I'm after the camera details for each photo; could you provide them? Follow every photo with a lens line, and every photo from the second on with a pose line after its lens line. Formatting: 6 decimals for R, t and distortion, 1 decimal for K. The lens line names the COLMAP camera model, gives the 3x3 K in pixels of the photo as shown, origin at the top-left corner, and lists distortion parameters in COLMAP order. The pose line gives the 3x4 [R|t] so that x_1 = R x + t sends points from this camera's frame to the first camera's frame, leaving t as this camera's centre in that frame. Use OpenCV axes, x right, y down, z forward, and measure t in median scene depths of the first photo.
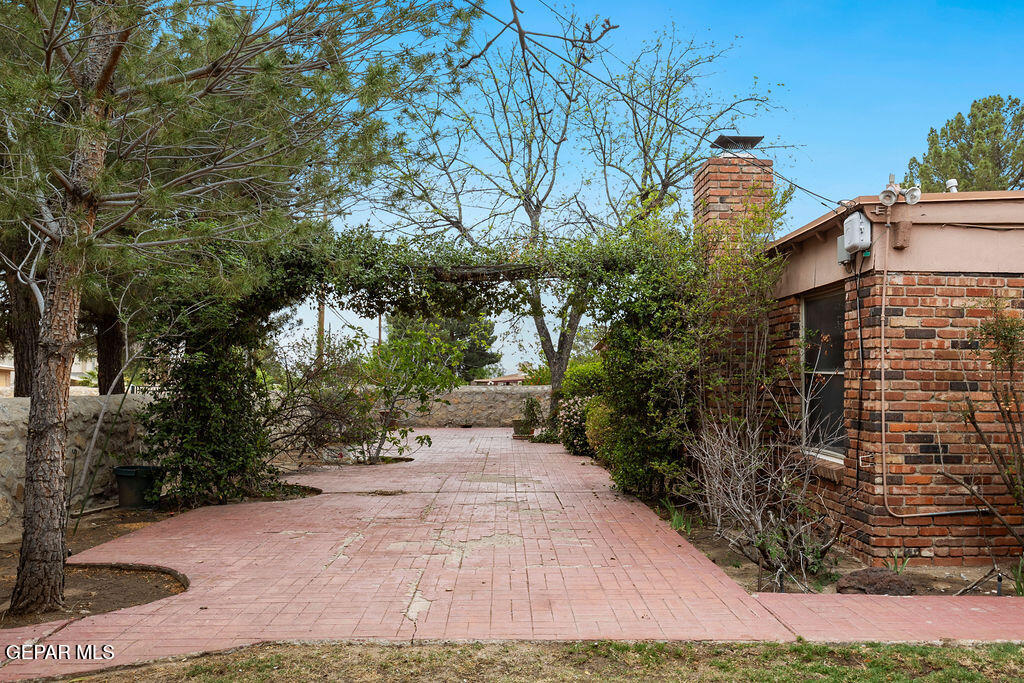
lens RADIAL K [[724.1, 0, 512.6], [0, 724.1, 393.6], [0, 0, 1]] dist [0.004597, -0.001479]
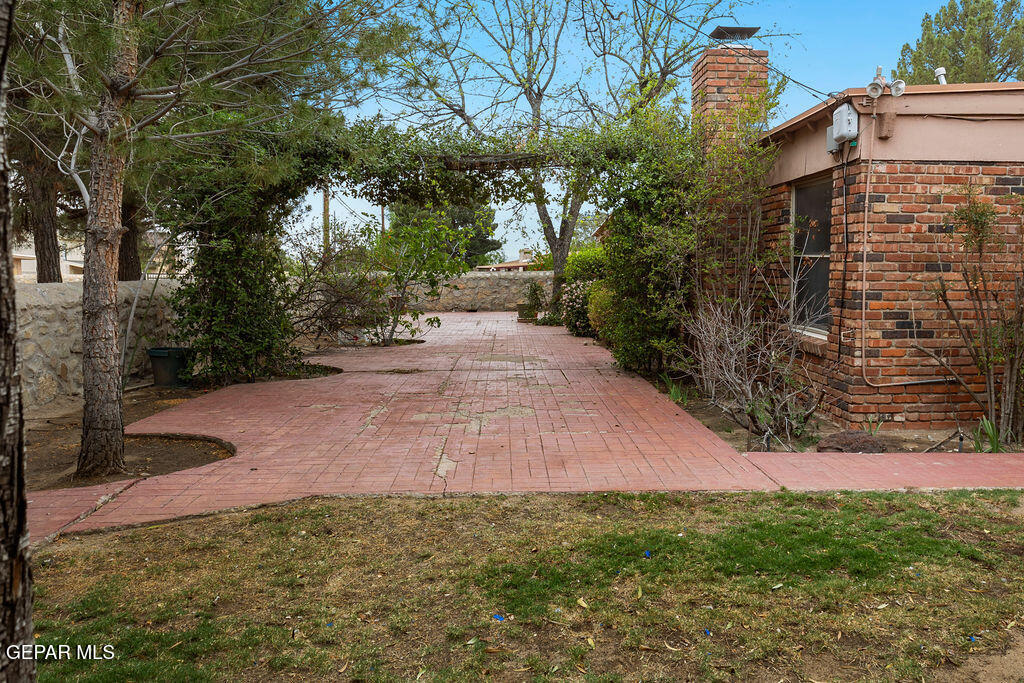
lens RADIAL K [[766.9, 0, 512.0], [0, 766.9, 341.5], [0, 0, 1]] dist [0.003576, 0.004086]
pose [[0.999642, -0.007642, 0.025622, -0.044883], [0.005791, 0.997418, 0.071587, 0.013739], [-0.026103, -0.071413, 0.997105, -0.133003]]
